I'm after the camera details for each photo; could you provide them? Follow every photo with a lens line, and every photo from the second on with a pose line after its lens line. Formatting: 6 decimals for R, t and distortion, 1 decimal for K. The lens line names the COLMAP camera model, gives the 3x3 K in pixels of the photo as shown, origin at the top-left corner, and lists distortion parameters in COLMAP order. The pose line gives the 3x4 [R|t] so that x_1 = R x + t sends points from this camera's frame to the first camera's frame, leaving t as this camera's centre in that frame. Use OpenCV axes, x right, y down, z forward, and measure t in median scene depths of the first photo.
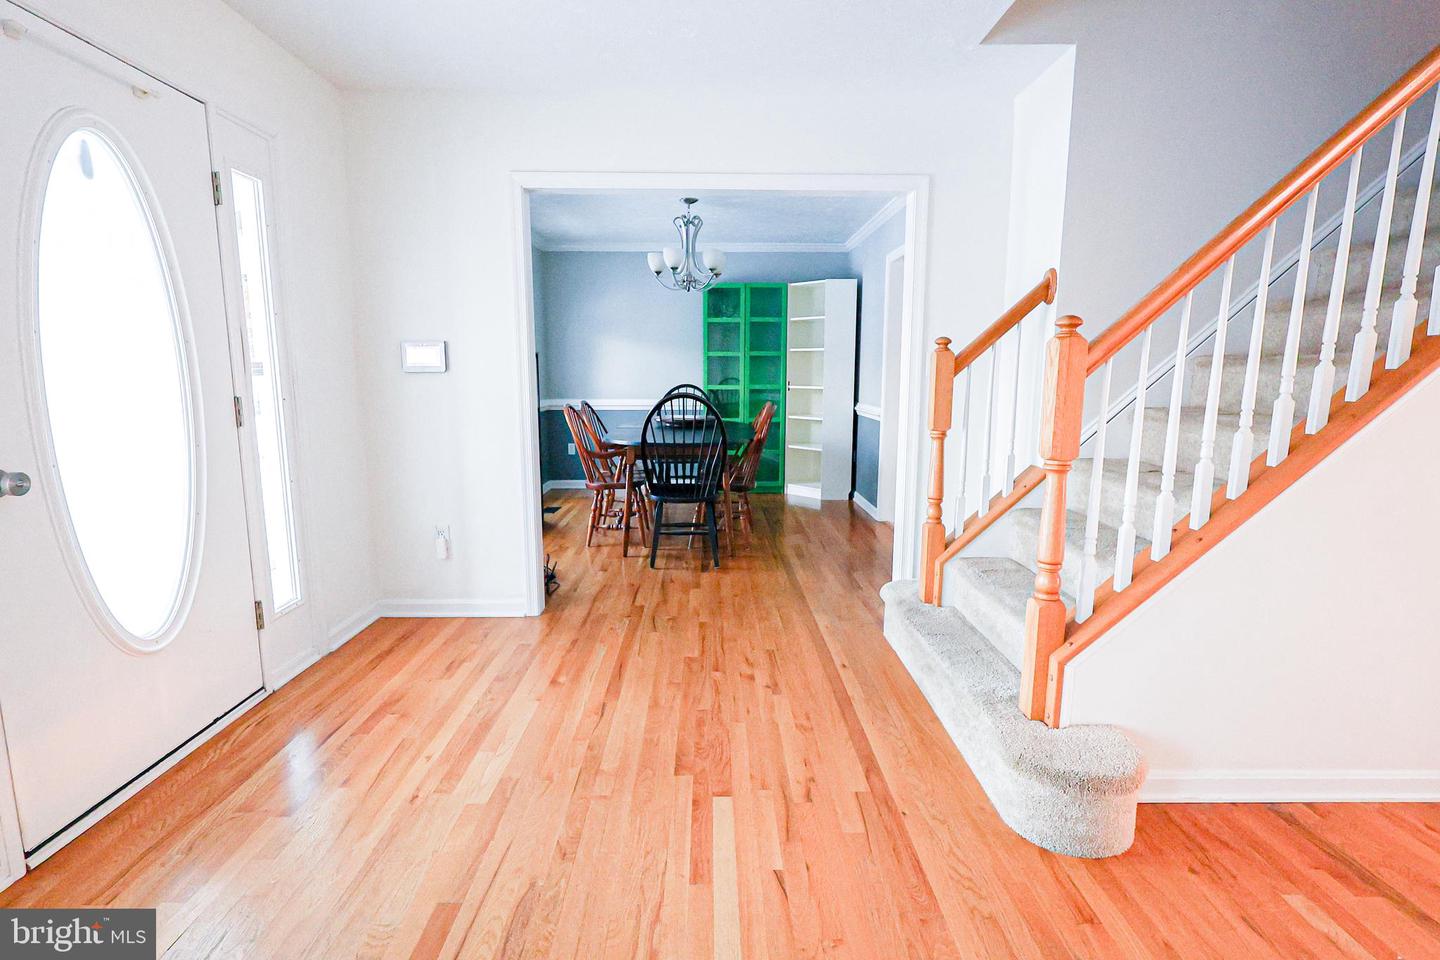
lens RADIAL K [[694.5, 0, 717.2], [0, 694.5, 480.8], [0, 0, 1]] dist [-0.003860, 0.000260]
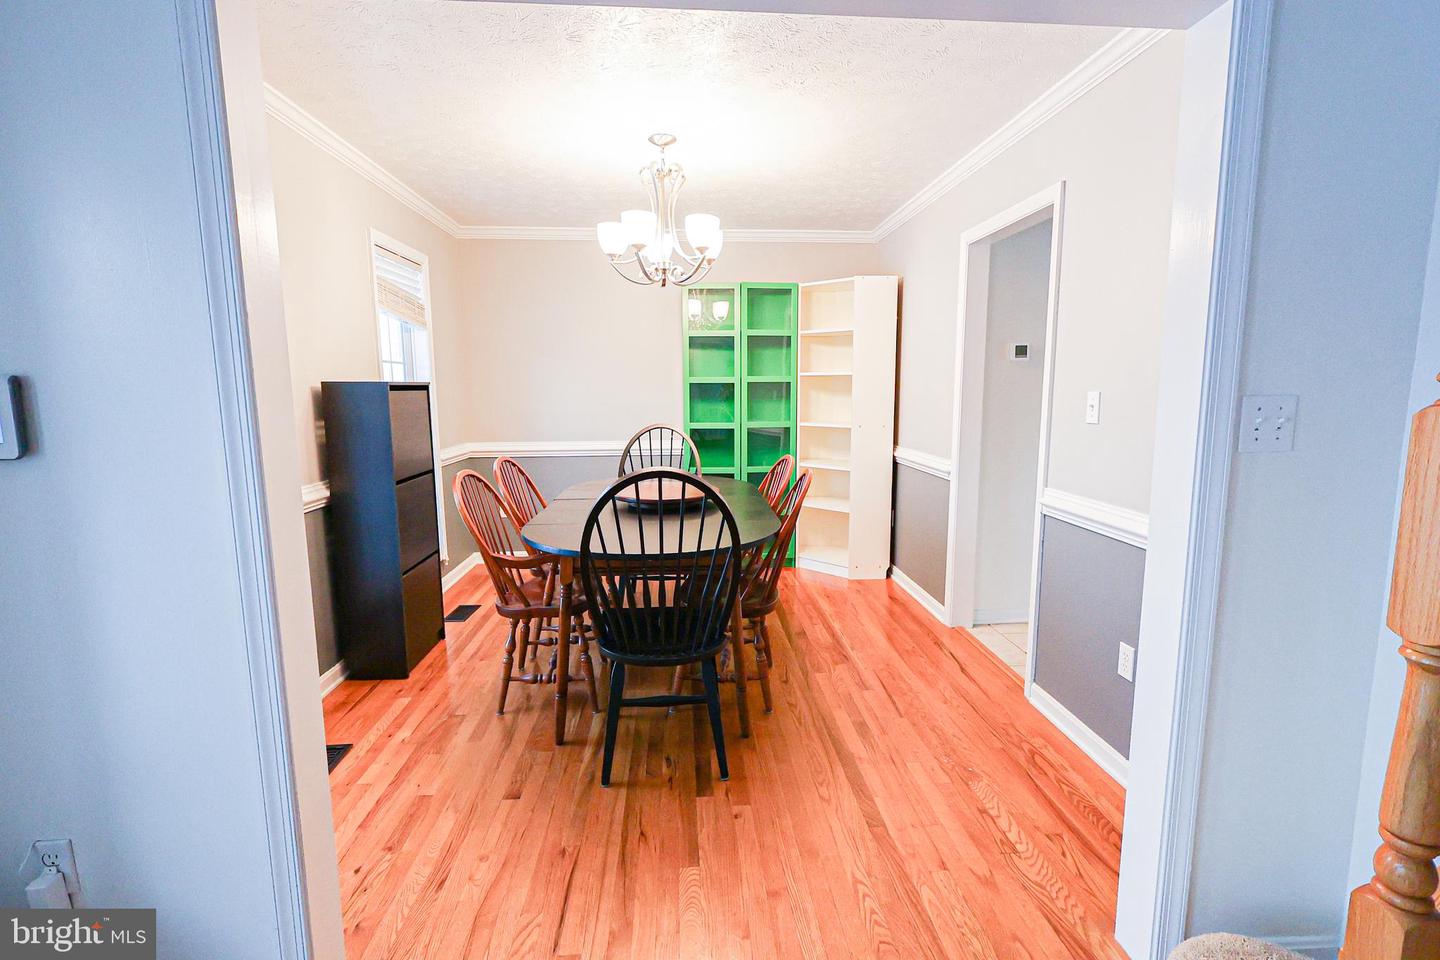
lens RADIAL K [[660.9, 0, 722.2], [0, 660.9, 478.4], [0, 0, 1]] dist [-0.003477, 0.000042]
pose [[0.998484, -0.016299, 0.052582, -0.024142], [0.017320, 0.999669, -0.019034, -0.094429], [-0.052254, 0.019916, 0.998435, 0.443330]]
